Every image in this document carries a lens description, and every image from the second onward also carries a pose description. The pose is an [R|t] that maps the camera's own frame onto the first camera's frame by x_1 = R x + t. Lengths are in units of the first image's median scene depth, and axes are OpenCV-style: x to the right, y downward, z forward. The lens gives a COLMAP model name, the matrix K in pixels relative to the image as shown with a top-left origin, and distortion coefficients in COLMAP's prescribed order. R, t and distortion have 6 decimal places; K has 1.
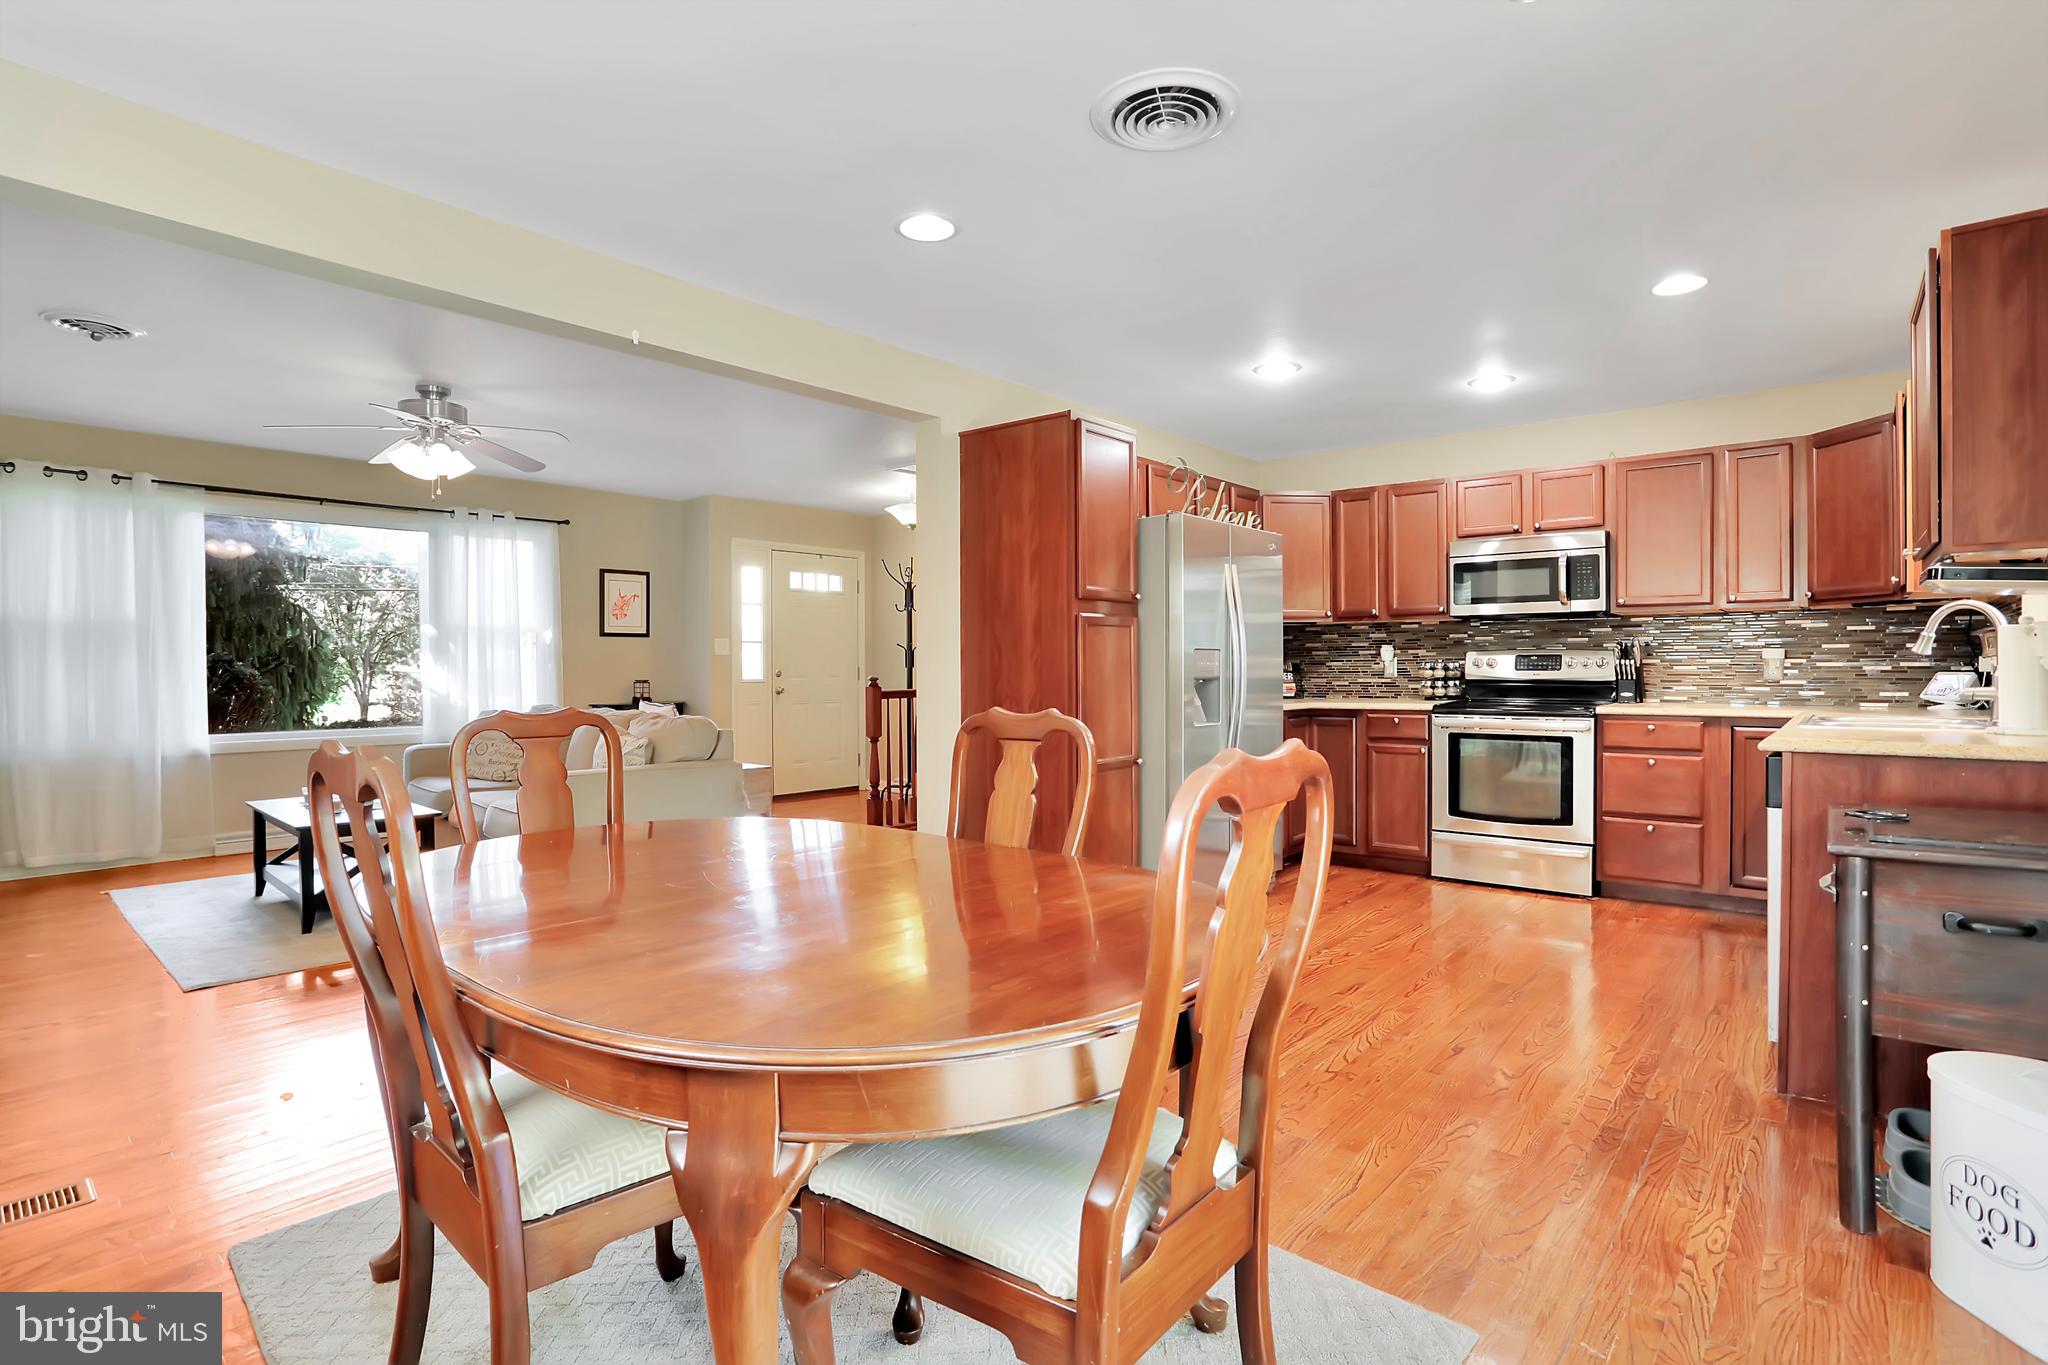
lens RADIAL K [[993.4, 0, 996.1], [0, 993.4, 670.8], [0, 0, 1]] dist [-0.047149, 0.019037]
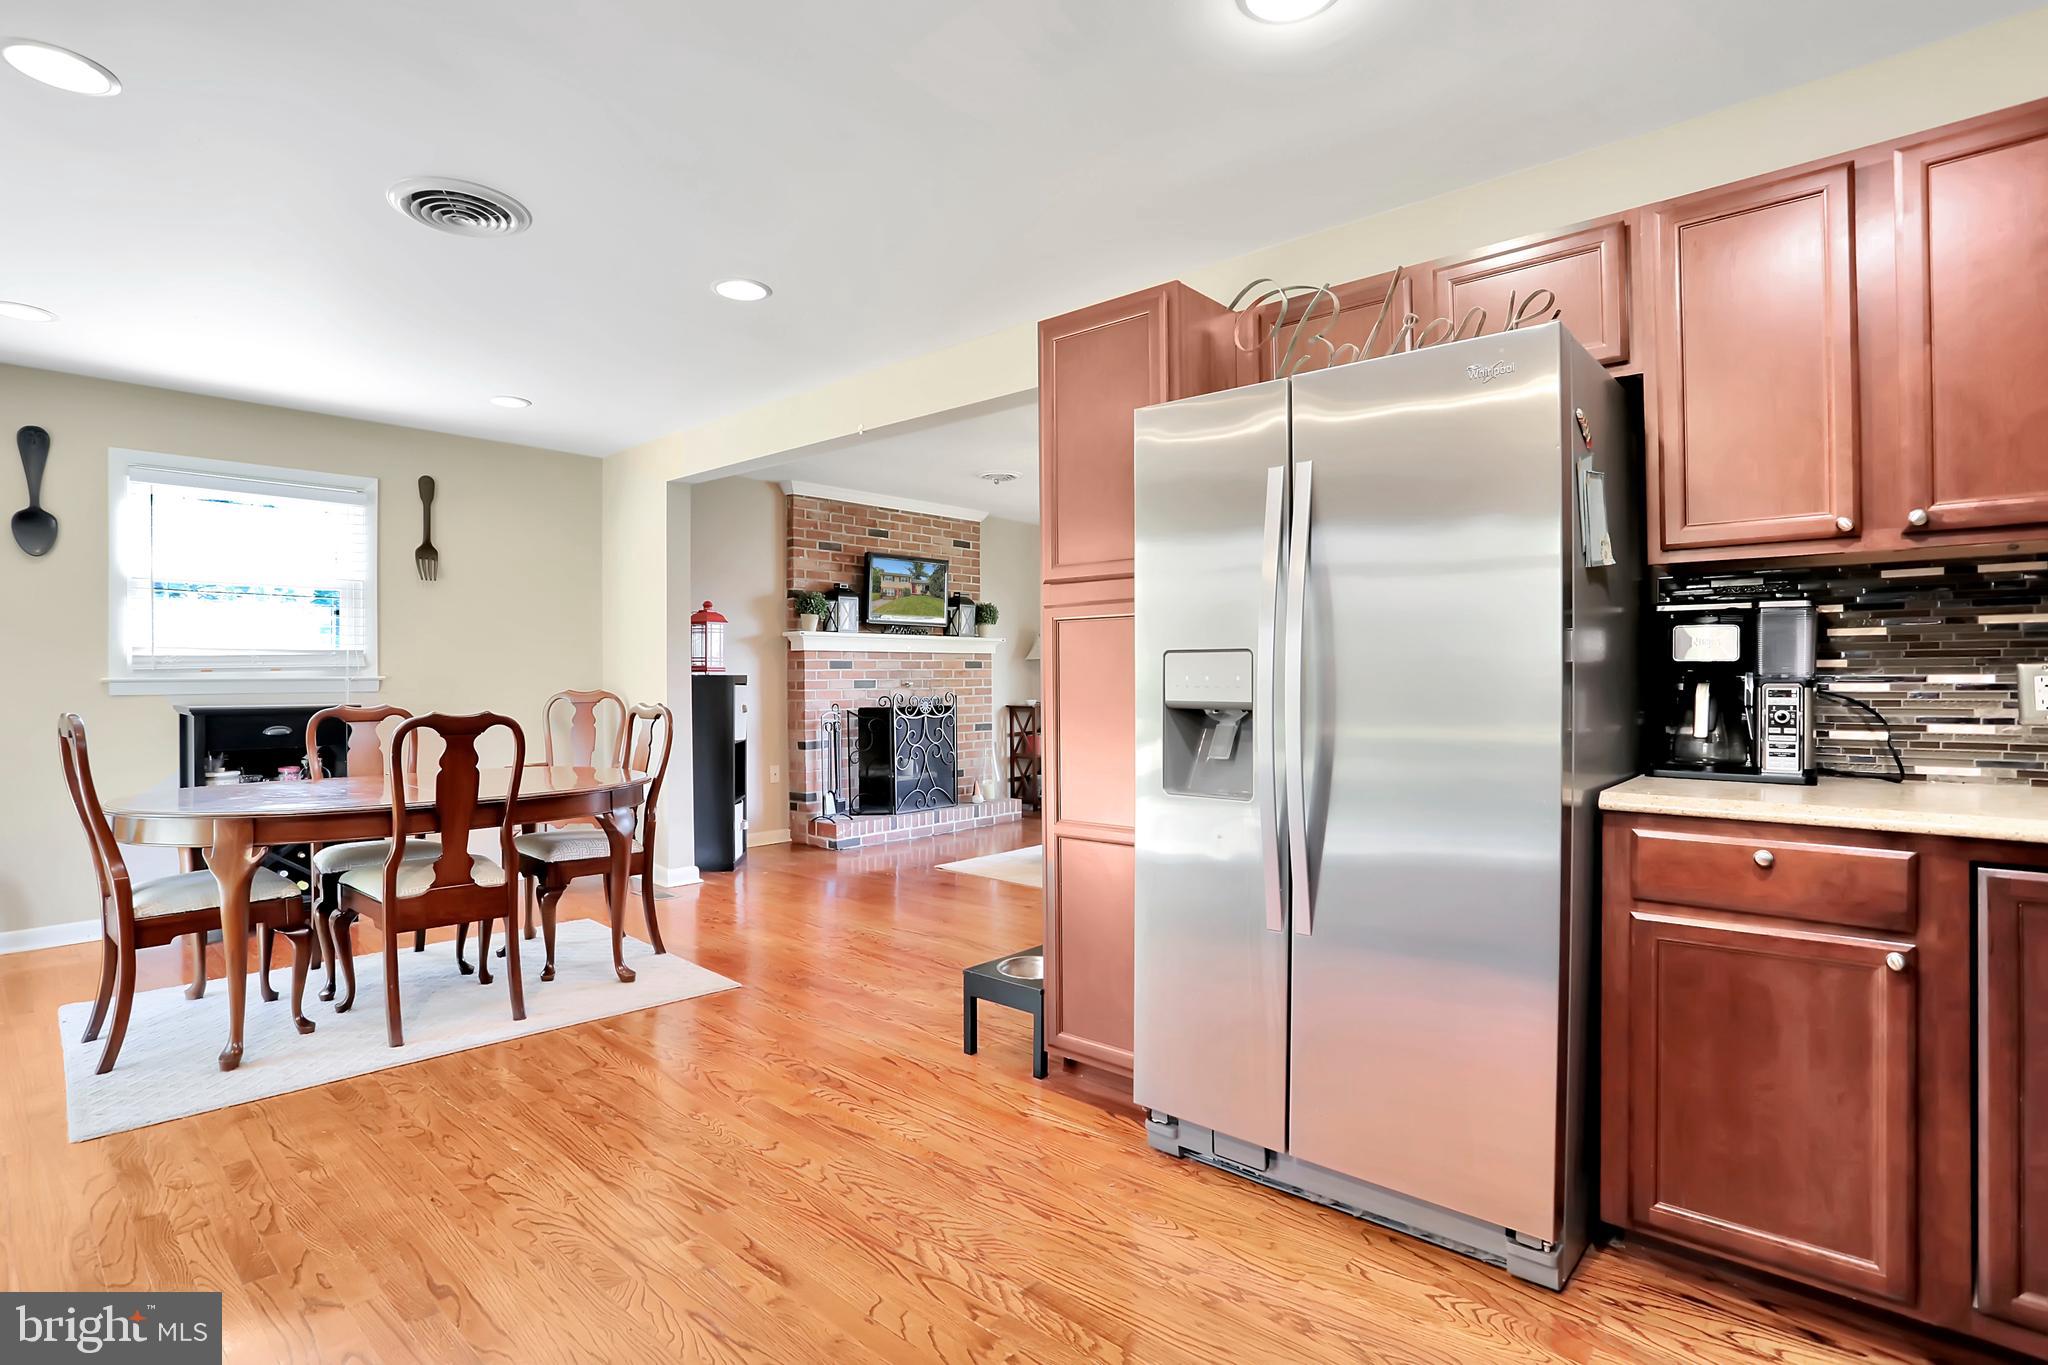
lens RADIAL K [[1012.6, 0, 1020.6], [0, 1012.6, 676.2], [0, 0, 1]] dist [-0.065102, 0.029154]
pose [[-0.000472, 0.003364, -0.999994, 0.554350], [-0.001338, 0.999993, 0.003365, -0.004990], [0.999999, 0.001339, -0.000468, 0.679831]]
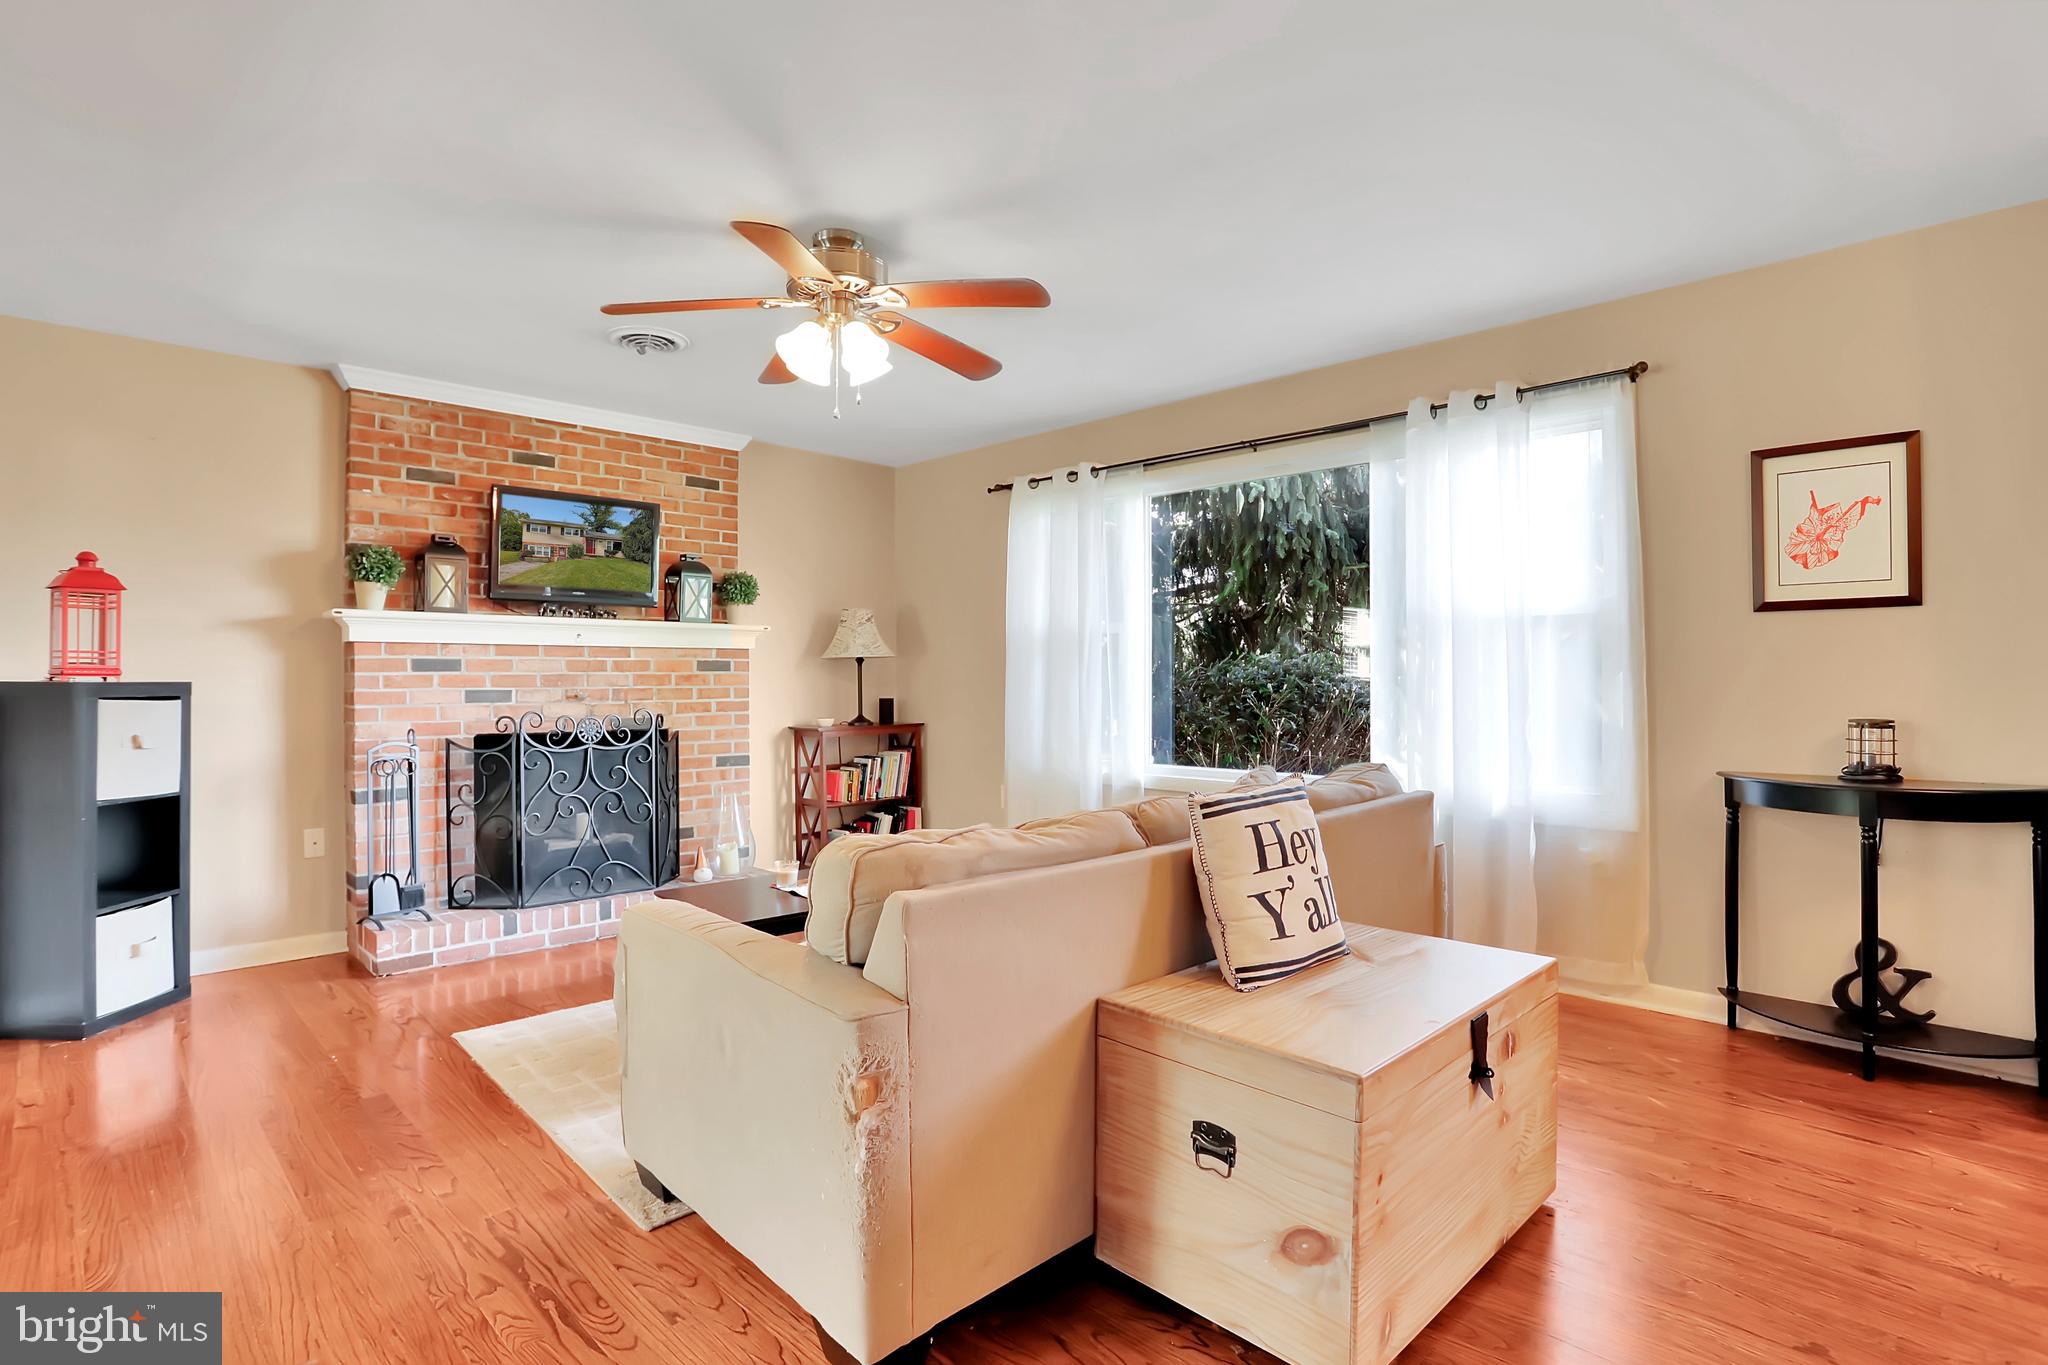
lens RADIAL K [[1012.6, 0, 1020.6], [0, 1012.6, 676.2], [0, 0, 1]] dist [-0.065102, 0.029154]
pose [[-0.054326, 0.000086, -0.998523, 0.046794], [-0.004601, 0.999989, 0.000337, -0.008397], [0.998513, 0.004613, -0.054325, 0.941016]]
